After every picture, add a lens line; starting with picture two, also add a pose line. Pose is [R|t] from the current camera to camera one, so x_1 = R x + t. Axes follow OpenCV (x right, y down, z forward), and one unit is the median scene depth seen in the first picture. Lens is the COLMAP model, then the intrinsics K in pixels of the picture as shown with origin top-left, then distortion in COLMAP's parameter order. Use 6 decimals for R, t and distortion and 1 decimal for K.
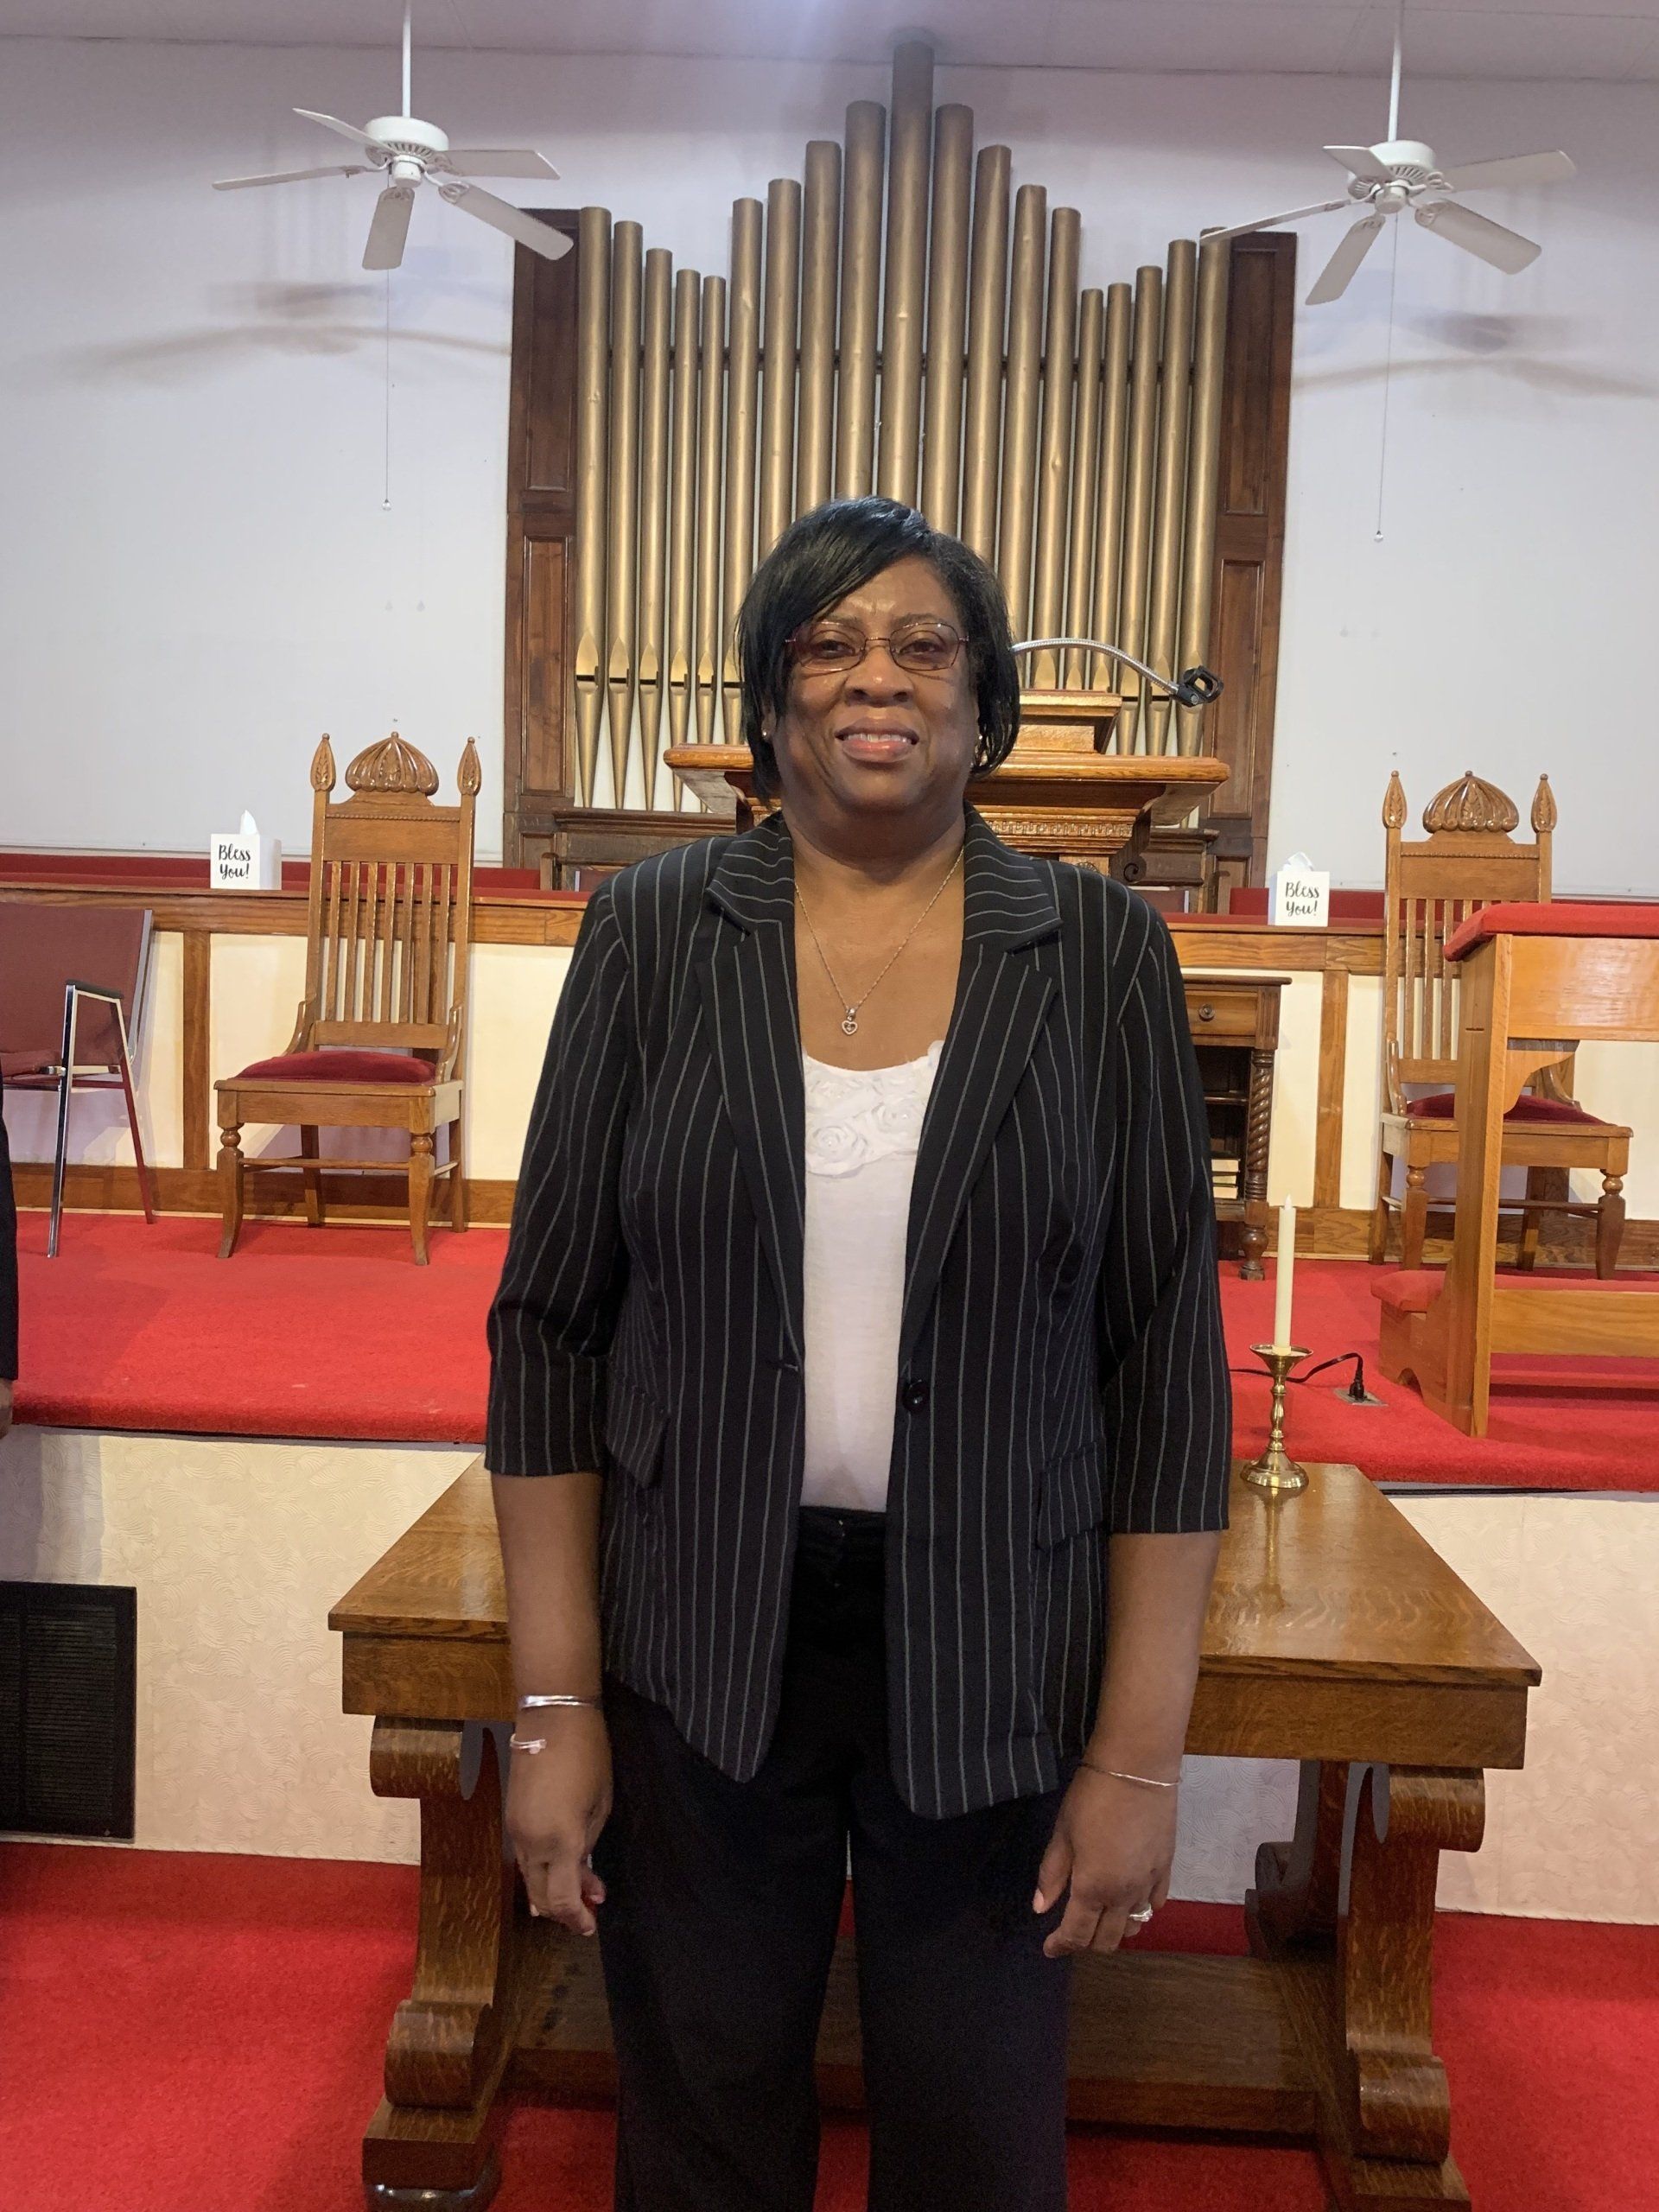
lens RADIAL K [[1687.0, 0, 863.0], [0, 1687.0, 1111.2], [0, 0, 1]] dist [0.008064, -0.004809]
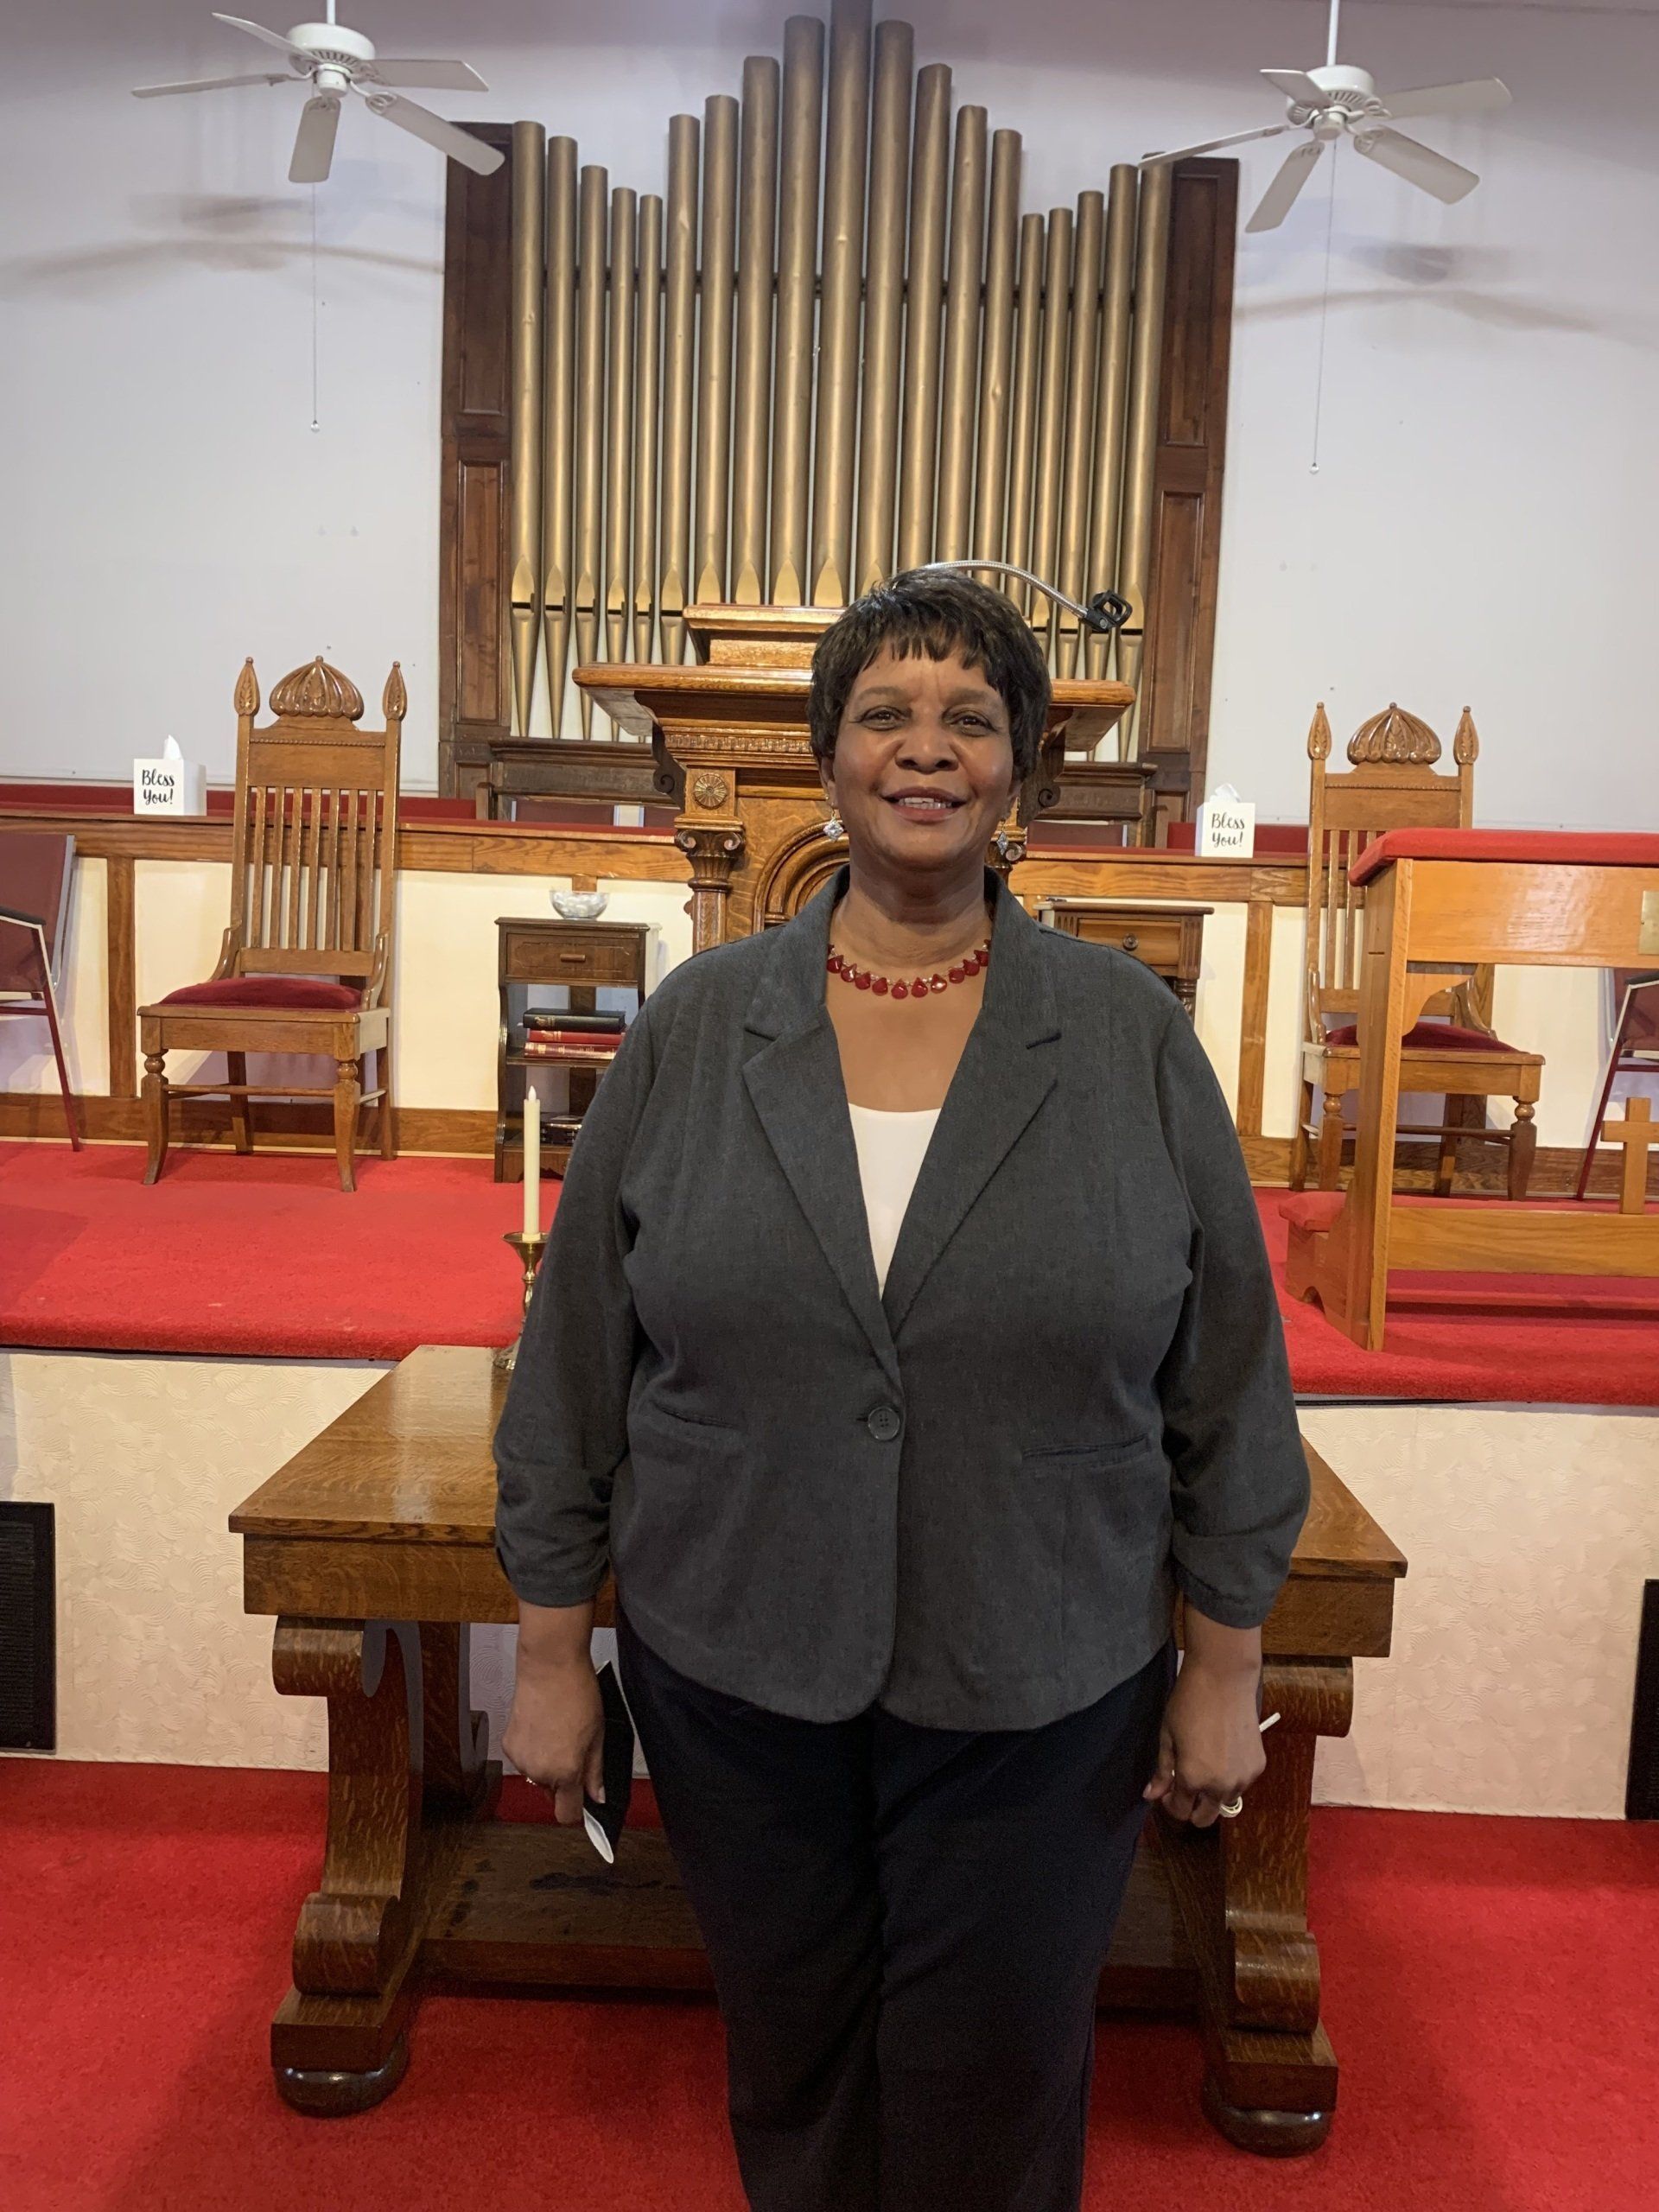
lens RADIAL K [[1688.1, 0, 861.3], [0, 1688.1, 1105.7], [0, 0, 1]] dist [0.005486, -0.000141]
pose [[0.999669, 0.000483, 0.025725, 0.015578], [-0.001320, 0.999470, 0.032530, 0.006632], [-0.025696, -0.032554, 0.999140, -0.008044]]
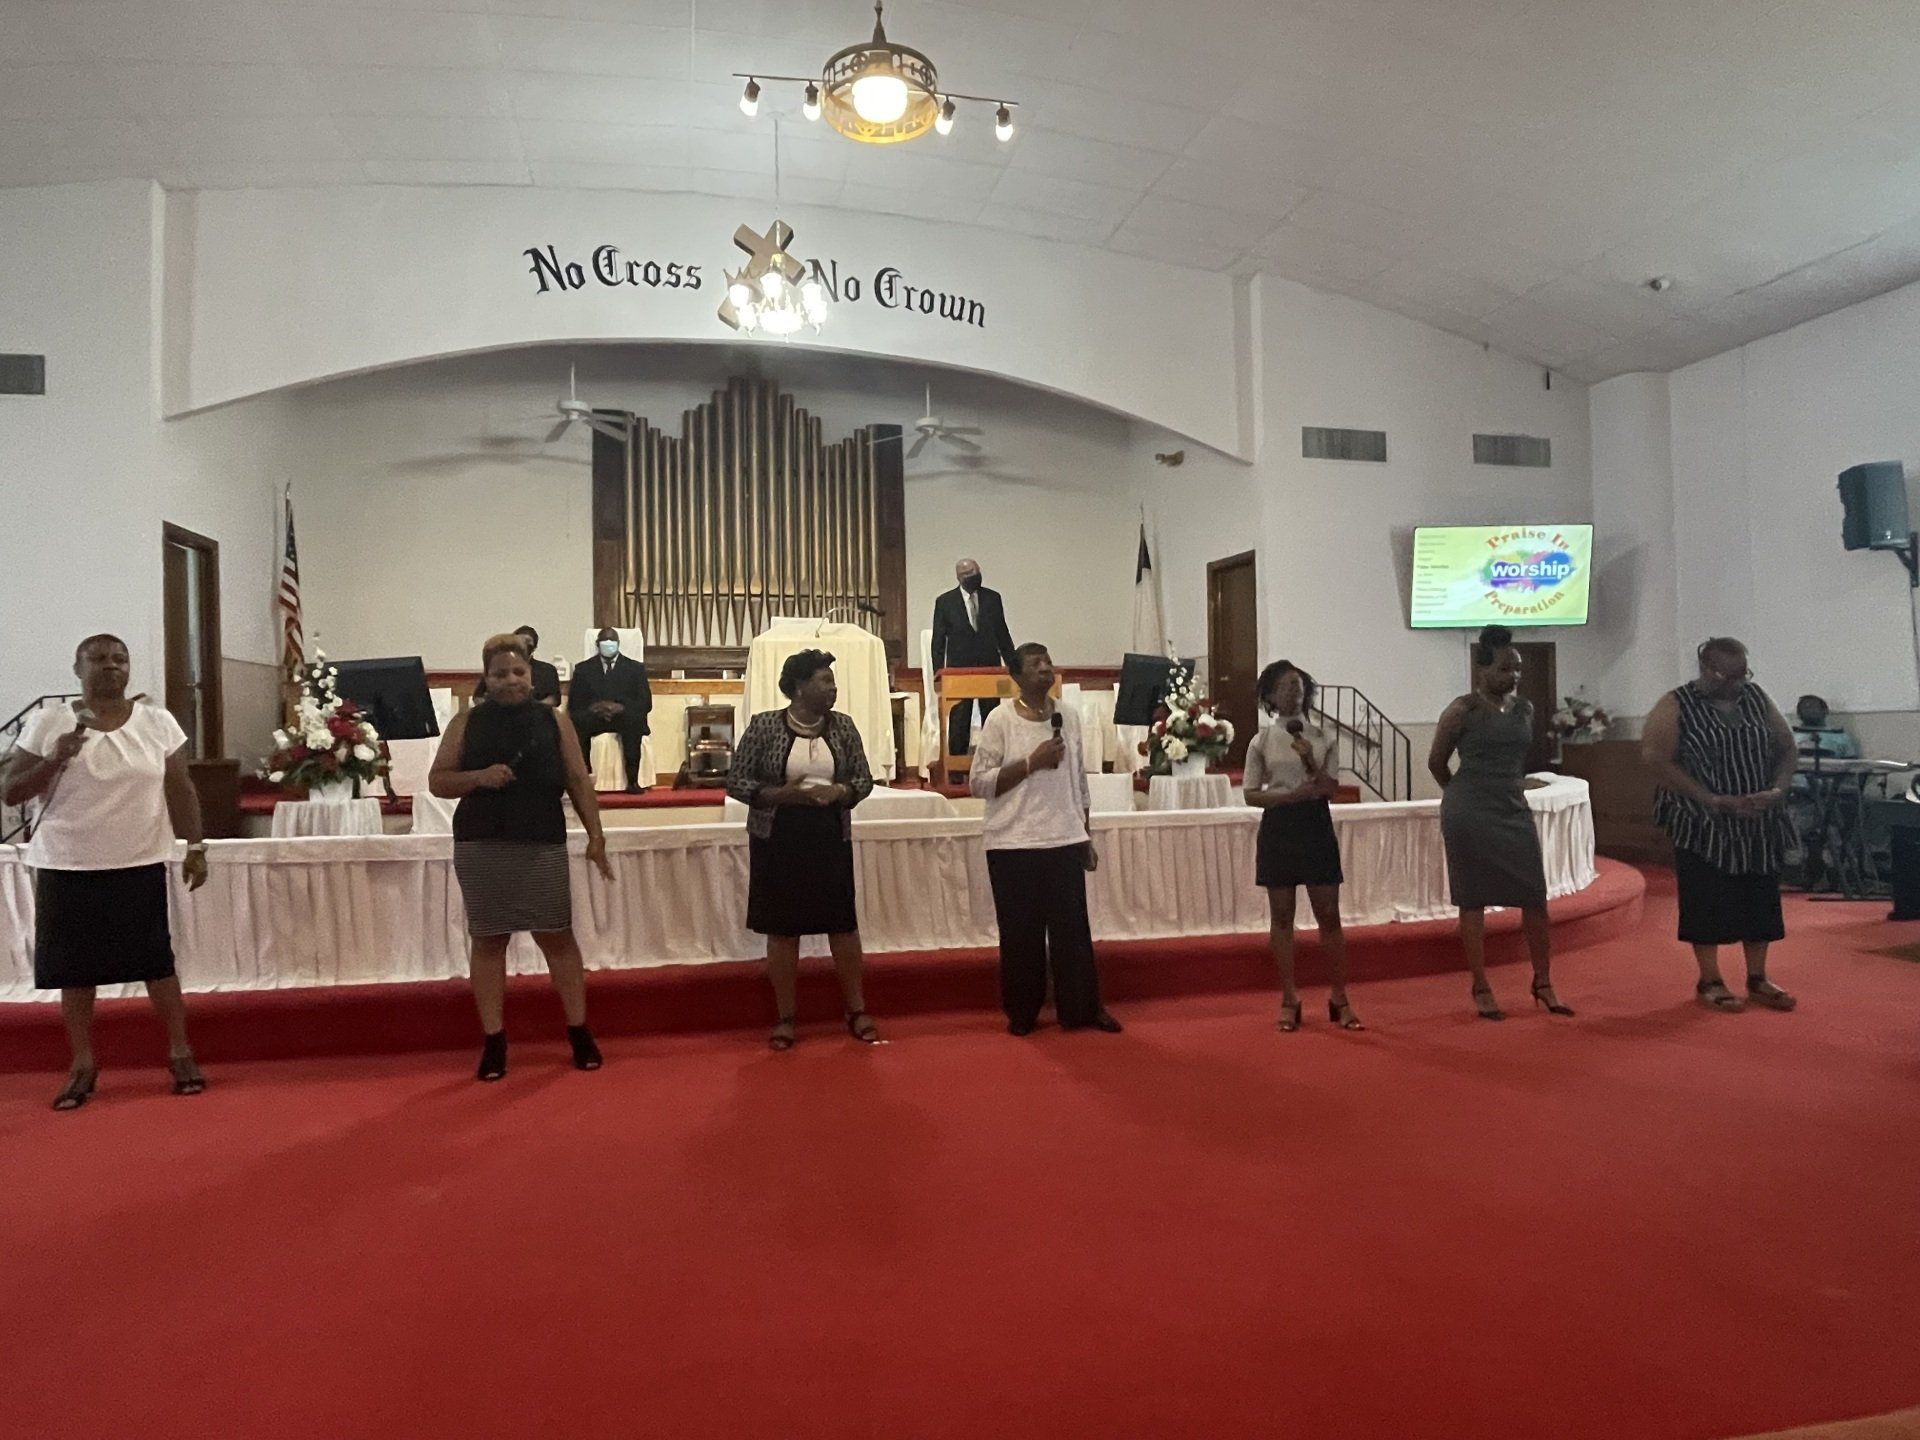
lens RADIAL K [[1117.9, 0, 961.1], [0, 1117.9, 713.2], [0, 0, 1]] dist [-0.001341, -0.001016]
pose [[0.966032, -0.045846, 0.254322, -0.199189], [0.071029, 0.993339, -0.090736, 0.161302], [-0.248468, 0.105718, 0.962854, -1.101137]]
